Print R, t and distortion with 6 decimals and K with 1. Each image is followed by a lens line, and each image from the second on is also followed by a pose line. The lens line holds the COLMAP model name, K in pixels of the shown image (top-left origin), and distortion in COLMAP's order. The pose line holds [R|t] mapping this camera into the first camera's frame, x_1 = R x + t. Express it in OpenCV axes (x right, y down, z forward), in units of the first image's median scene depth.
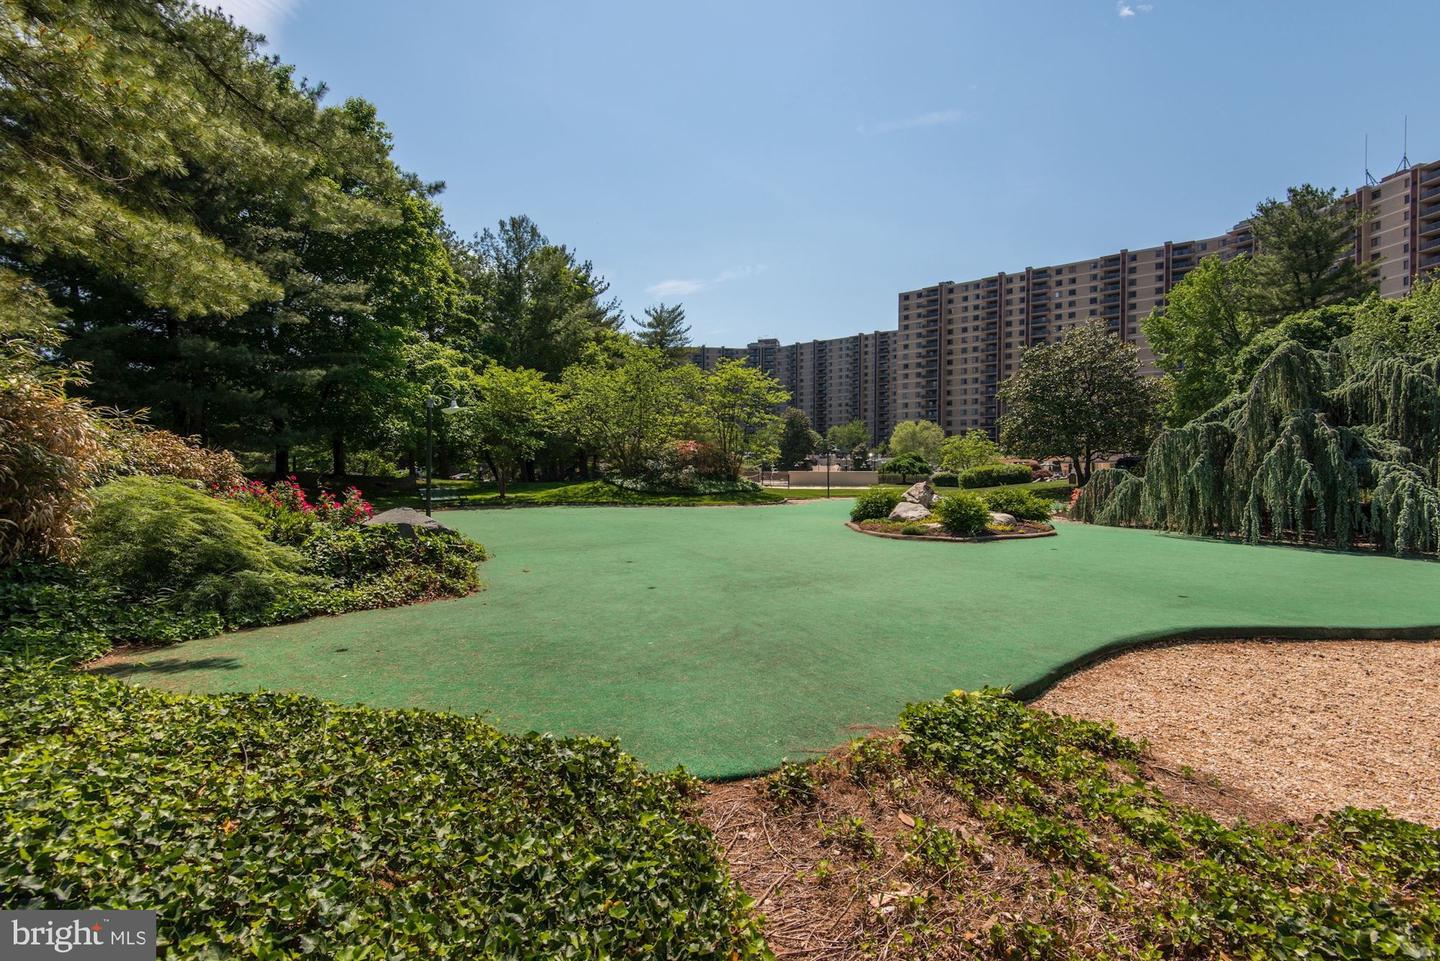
lens RADIAL K [[668.2, 0, 720.0], [0, 668.2, 480.5], [0, 0, 1]] dist [0.001055, -0.014355]
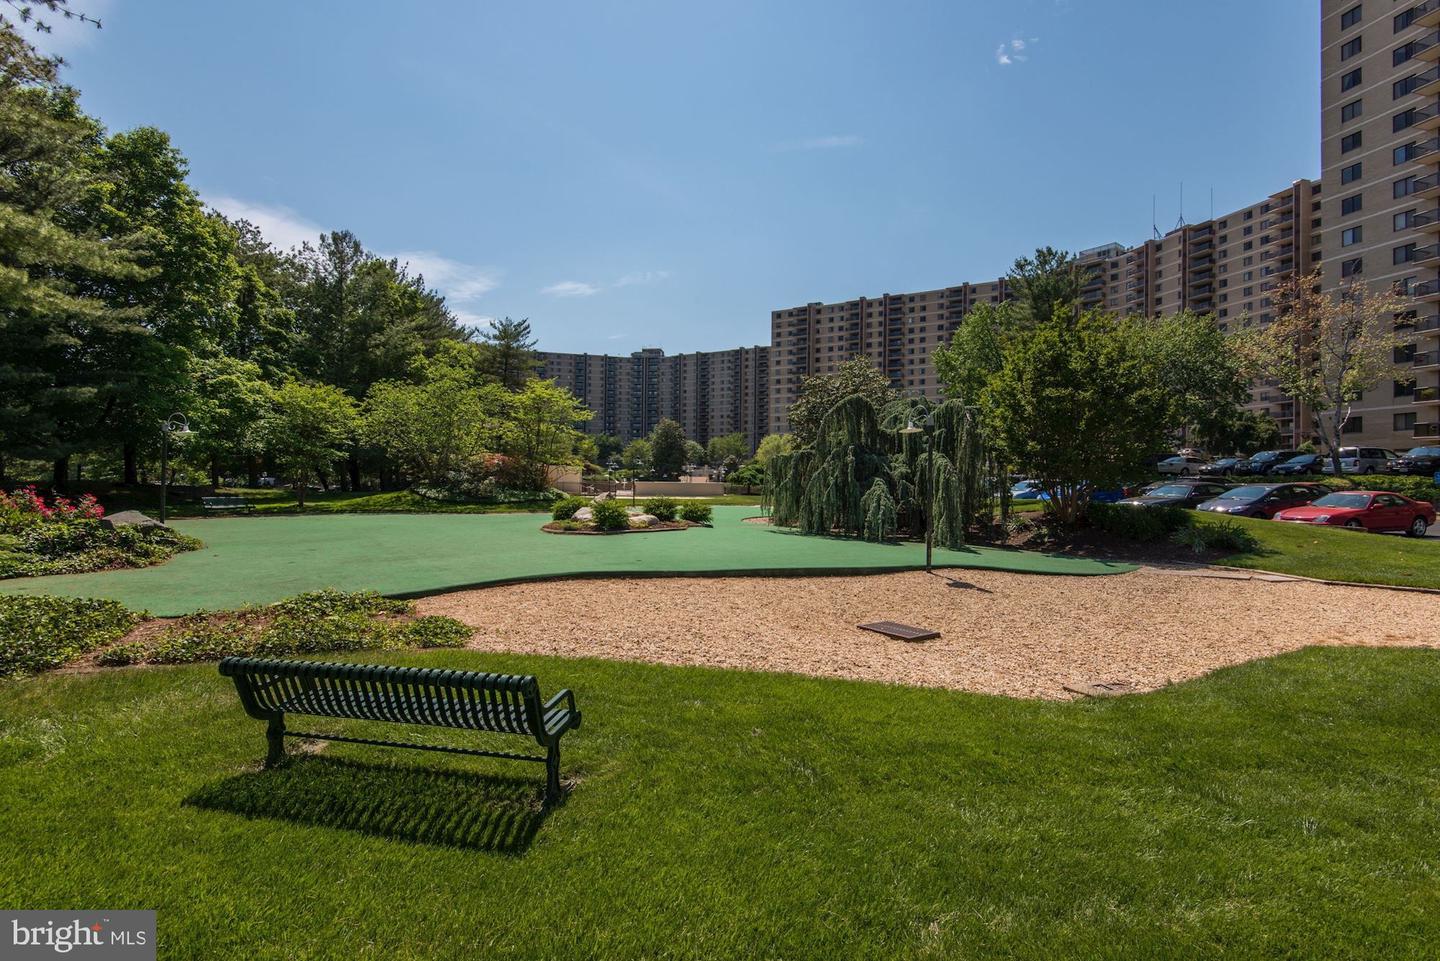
lens RADIAL K [[668.2, 0, 720.0], [0, 668.2, 480.5], [0, 0, 1]] dist [0.001055, -0.014355]
pose [[0.984325, 0.005739, 0.176270, 0.091317], [-0.003026, 0.999873, -0.015659, -0.000143], [-0.176337, 0.014881, 0.984217, -0.099546]]
